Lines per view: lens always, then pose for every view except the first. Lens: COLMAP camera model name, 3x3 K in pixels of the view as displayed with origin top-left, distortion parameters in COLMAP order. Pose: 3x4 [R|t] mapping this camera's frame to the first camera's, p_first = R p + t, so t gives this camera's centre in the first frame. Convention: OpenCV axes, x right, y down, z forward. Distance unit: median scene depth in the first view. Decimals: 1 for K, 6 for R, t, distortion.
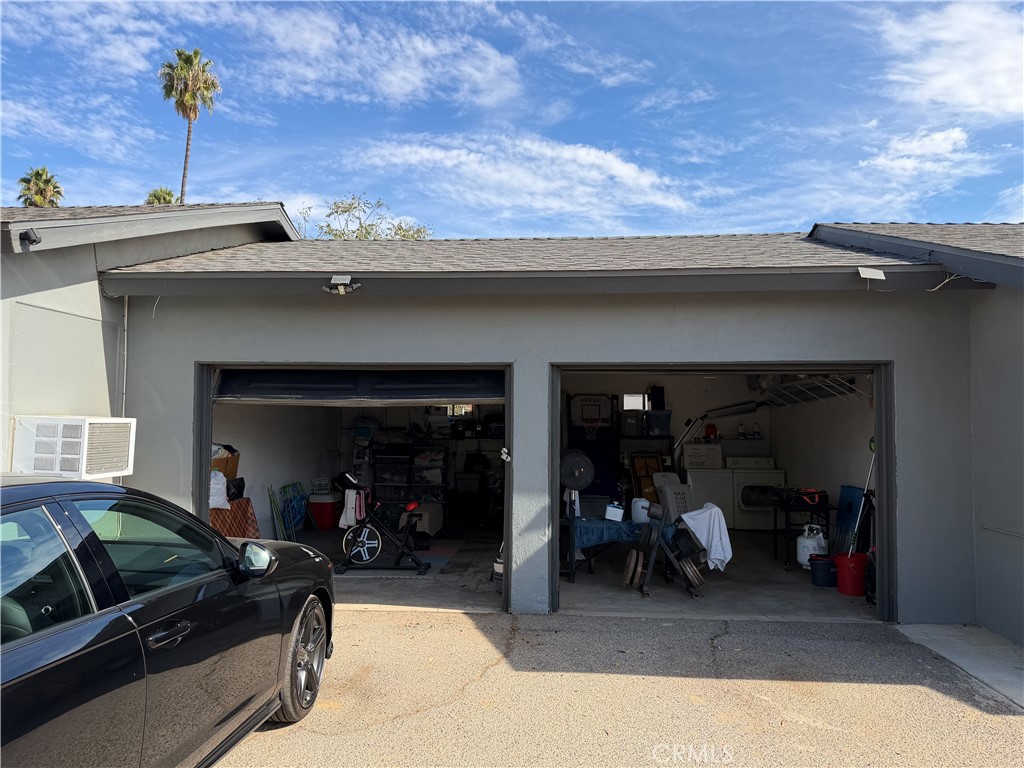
lens RADIAL K [[704.7, 0, 512.0], [0, 704.7, 384.0], [0, 0, 1]] dist [-0.000464, -0.041799]
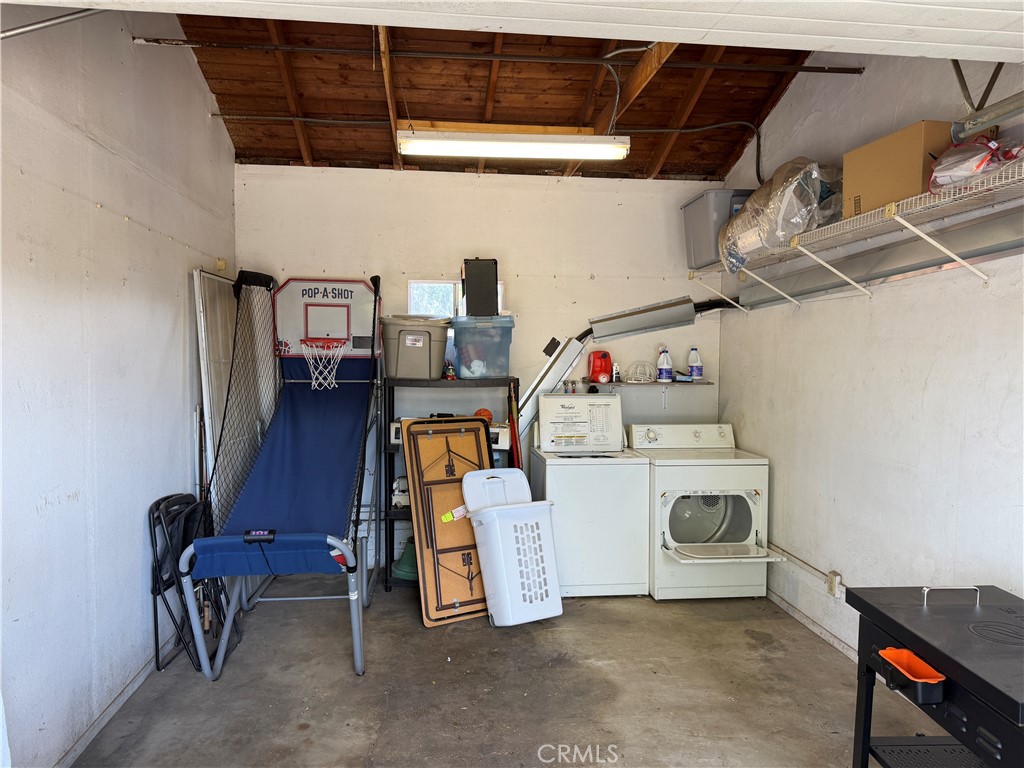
lens RADIAL K [[704.7, 0, 512.0], [0, 704.7, 384.0], [0, 0, 1]] dist [-0.000464, -0.041799]
pose [[0.981009, -0.010084, 0.193702, 0.085905], [-0.011611, 0.993804, 0.110543, 0.017939], [-0.193616, -0.110692, 0.974813, 0.349539]]
